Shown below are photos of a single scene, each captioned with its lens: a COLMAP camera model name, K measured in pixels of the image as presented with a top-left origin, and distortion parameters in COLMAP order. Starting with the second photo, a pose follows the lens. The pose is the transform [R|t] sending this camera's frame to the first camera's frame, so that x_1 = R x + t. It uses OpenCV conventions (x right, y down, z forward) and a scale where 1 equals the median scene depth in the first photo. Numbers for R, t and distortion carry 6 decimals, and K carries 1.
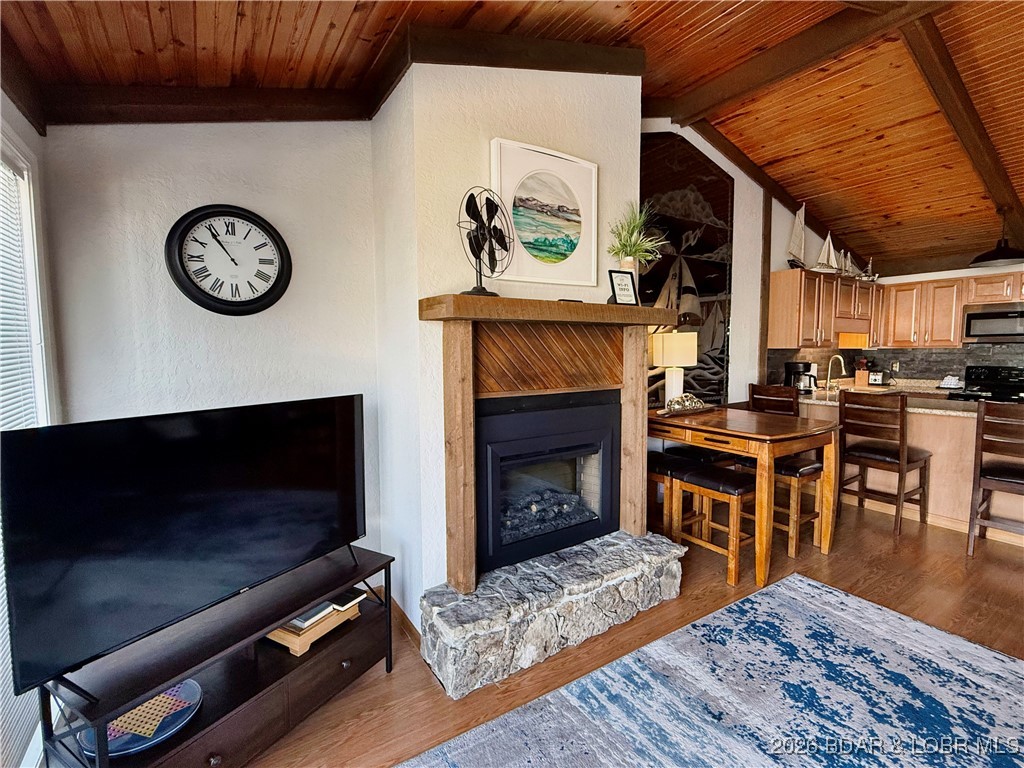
lens RADIAL K [[465.9, 0, 510.5], [0, 465.9, 384.7], [0, 0, 1]] dist [-0.001037, 0.000021]
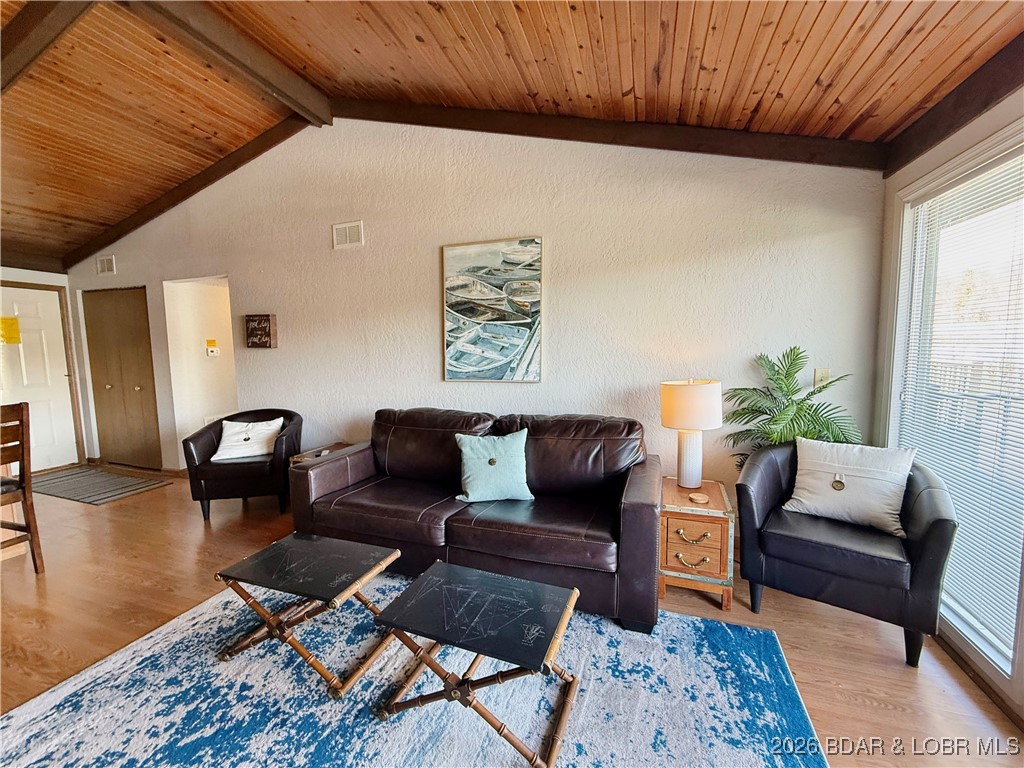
lens RADIAL K [[408.1, 0, 509.0], [0, 408.1, 384.2], [0, 0, 1]] dist [0.000238, 0.000151]
pose [[-0.616632, -0.056626, 0.785212, -0.001189], [0.079864, 0.987765, 0.133951, -0.009698], [-0.783190, 0.145308, -0.604565, 0.360227]]
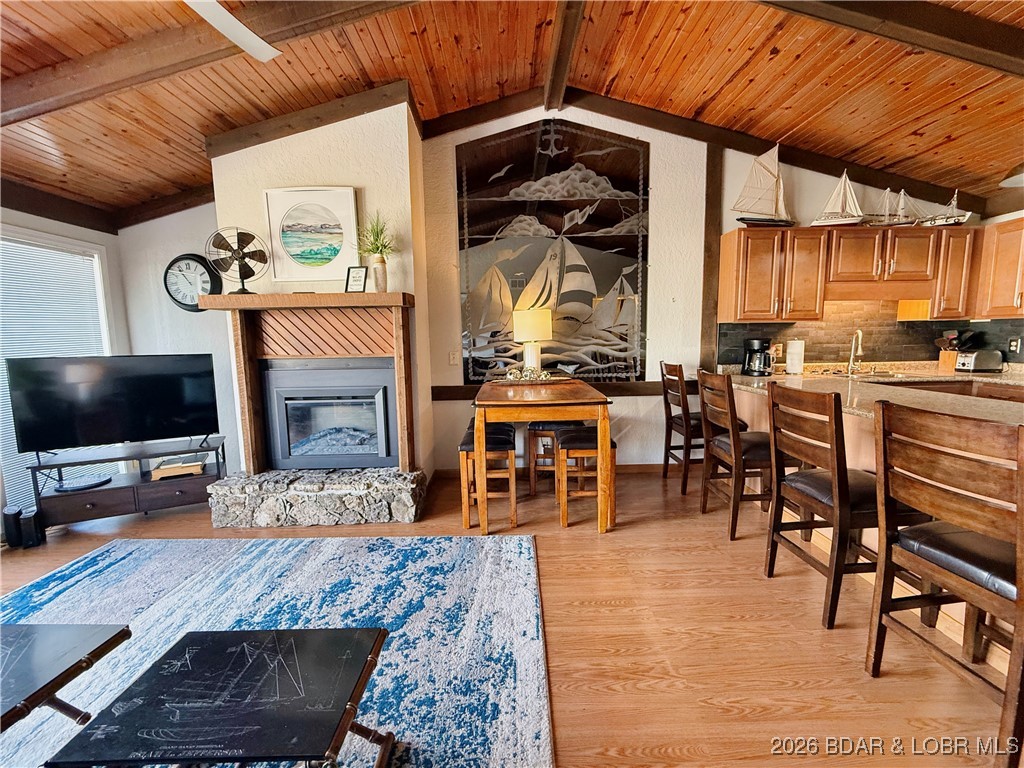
lens RADIAL K [[417.2, 0, 511.6], [0, 417.2, 384.5], [0, 0, 1]] dist [0.000078, -0.000384]
pose [[0.844259, 0.052972, -0.533311, 0.809344], [-0.029203, 0.998172, 0.052915, 0.010605], [0.535139, -0.029100, 0.844263, 0.140719]]
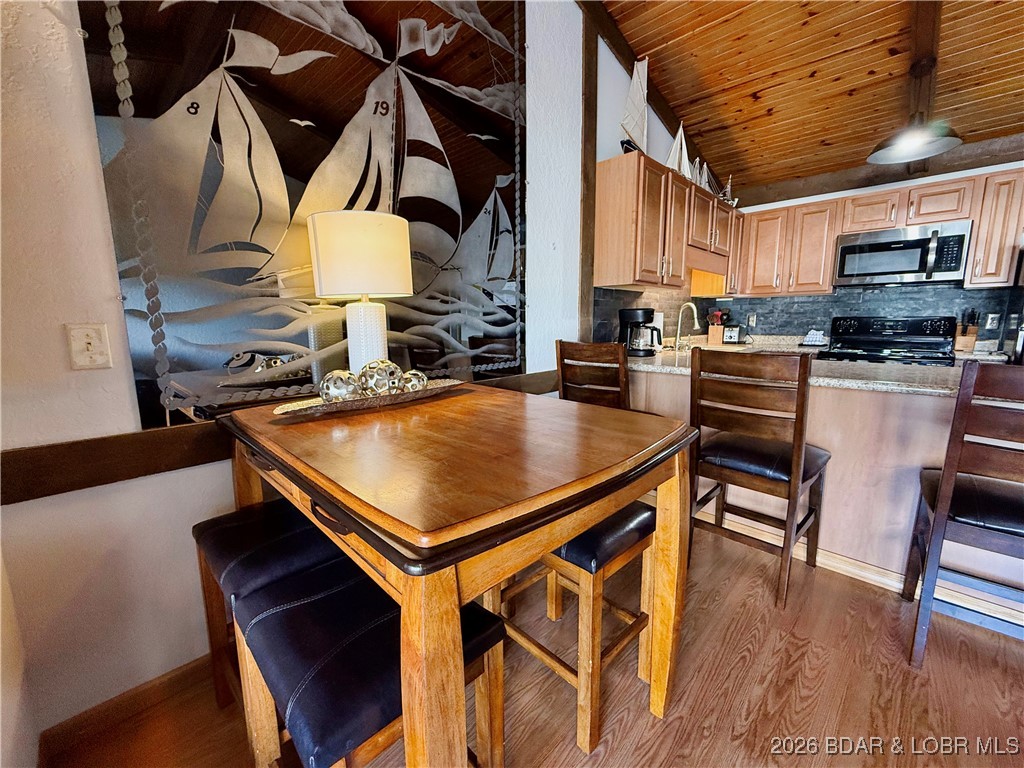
lens RADIAL K [[417.2, 0, 511.6], [0, 417.2, 384.5], [0, 0, 1]] dist [0.000078, -0.000384]
pose [[0.977491, -0.033247, 0.208339, 0.390637], [0.017302, 0.996811, 0.077894, 0.013424], [-0.210265, -0.072536, 0.974950, 0.556091]]
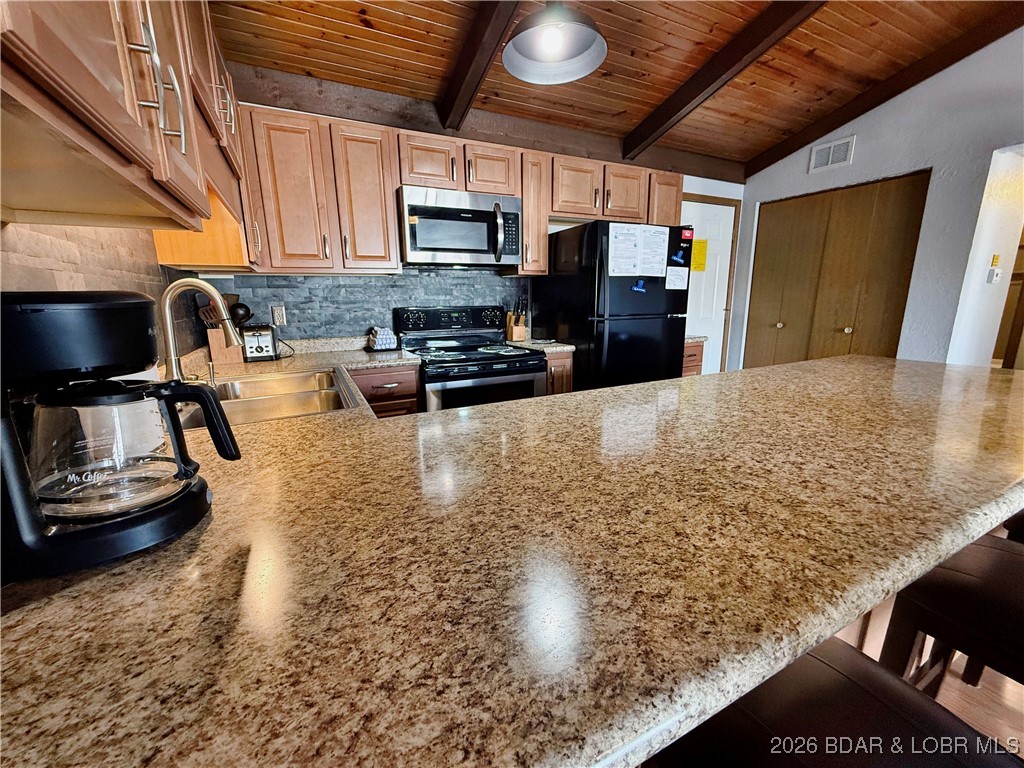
lens RADIAL K [[408.1, 0, 509.0], [0, 408.1, 384.2], [0, 0, 1]] dist [0.000238, 0.000151]
pose [[0.123263, -0.202167, 0.971563, 0.661904], [0.091491, 0.977175, 0.191727, -0.043244], [-0.988147, 0.065257, 0.138946, 1.083971]]
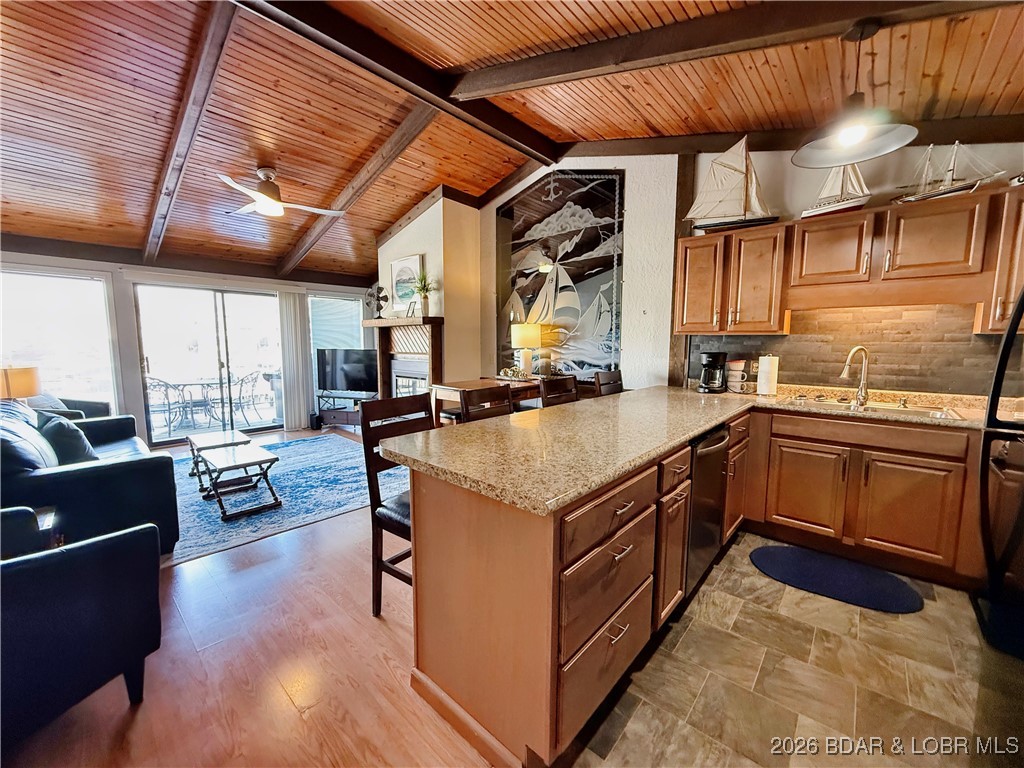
lens RADIAL K [[409.1, 0, 509.0], [0, 409.1, 383.9], [0, 0, 1]] dist [0.000391, 0.000091]
pose [[0.250727, 0.107780, -0.962039, 1.496874], [-0.076543, 0.992879, 0.091287, -0.040253], [0.965027, 0.050749, 0.257191, 0.614701]]
